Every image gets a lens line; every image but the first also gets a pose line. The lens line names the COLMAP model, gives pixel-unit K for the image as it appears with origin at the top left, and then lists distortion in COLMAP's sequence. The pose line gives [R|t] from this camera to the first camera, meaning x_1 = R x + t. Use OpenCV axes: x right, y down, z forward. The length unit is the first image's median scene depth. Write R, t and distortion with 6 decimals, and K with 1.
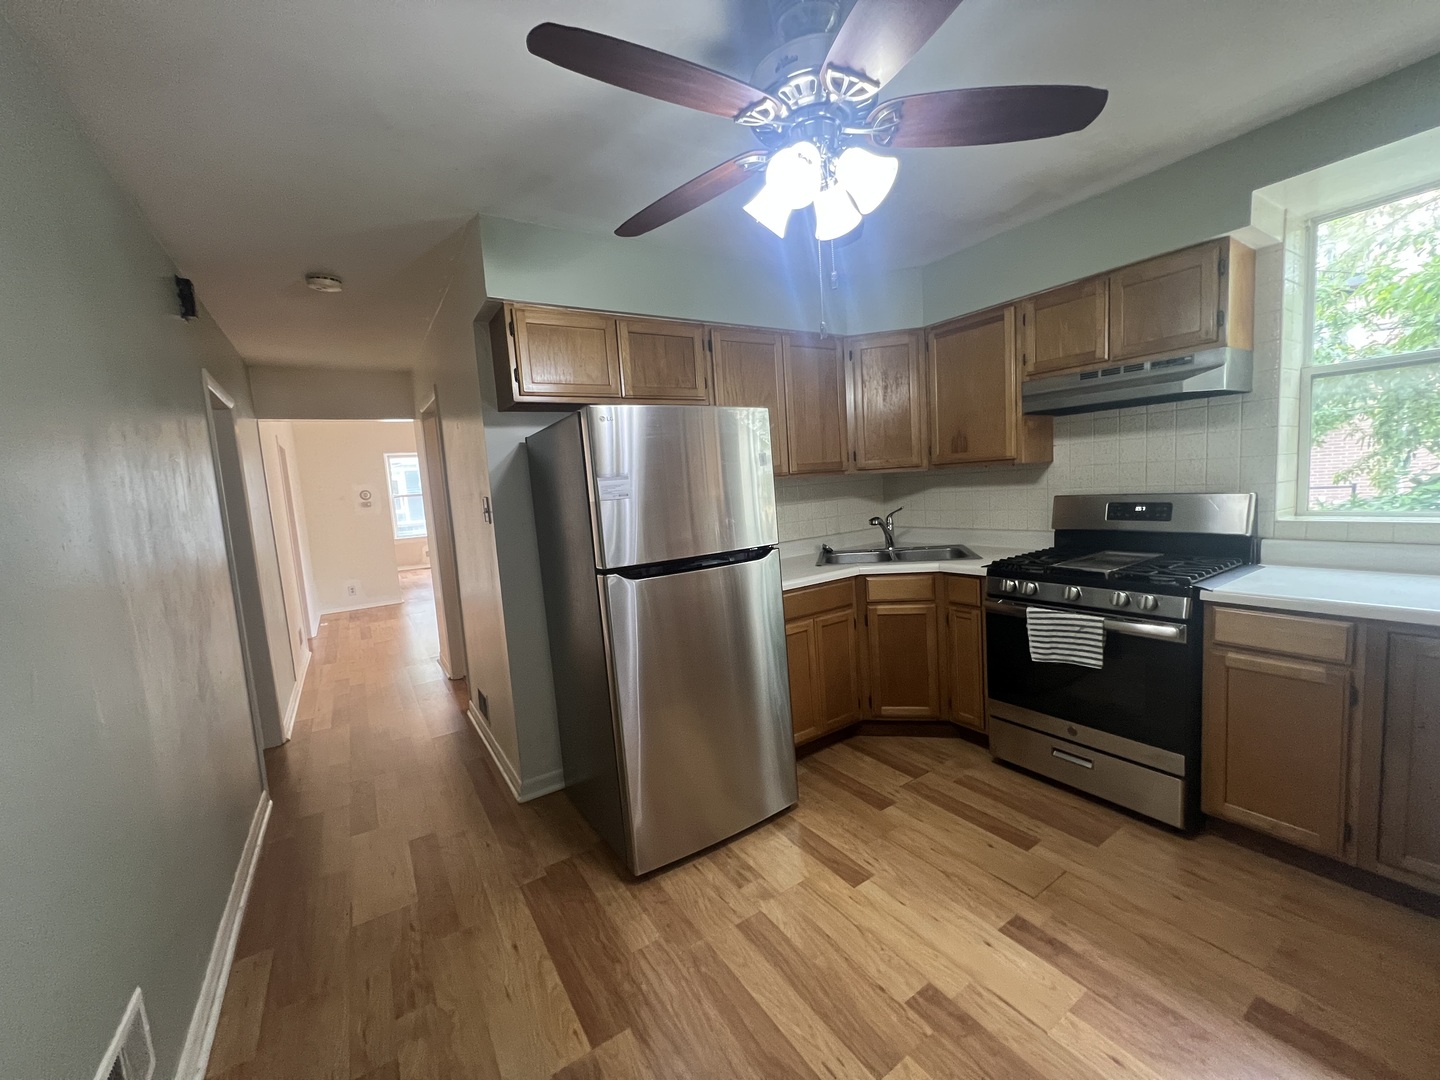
lens RADIAL K [[574.4, 0, 720.9], [0, 574.4, 538.7], [0, 0, 1]] dist [-0.000904, -0.000060]
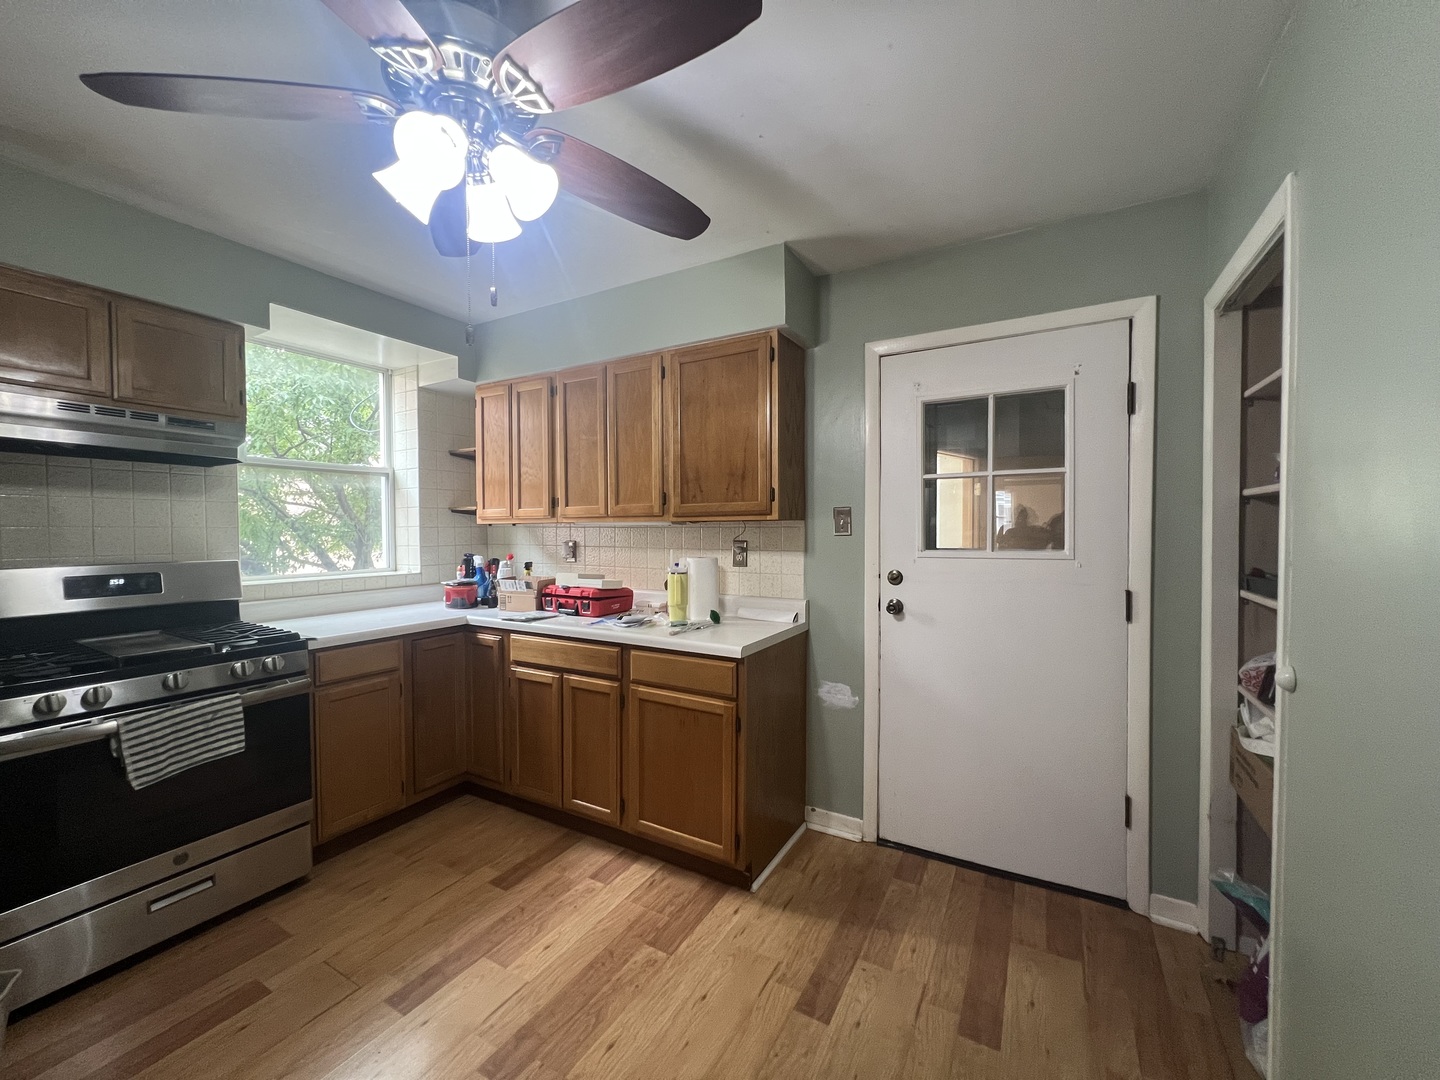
lens RADIAL K [[574.4, 0, 721.1], [0, 574.4, 539.1], [0, 0, 1]] dist [-0.000904, -0.000060]
pose [[-0.455496, 0.049392, 0.888866, -0.495812], [0.122969, 0.992379, 0.007871, -0.015710], [-0.881704, 0.112888, -0.458099, 0.733692]]
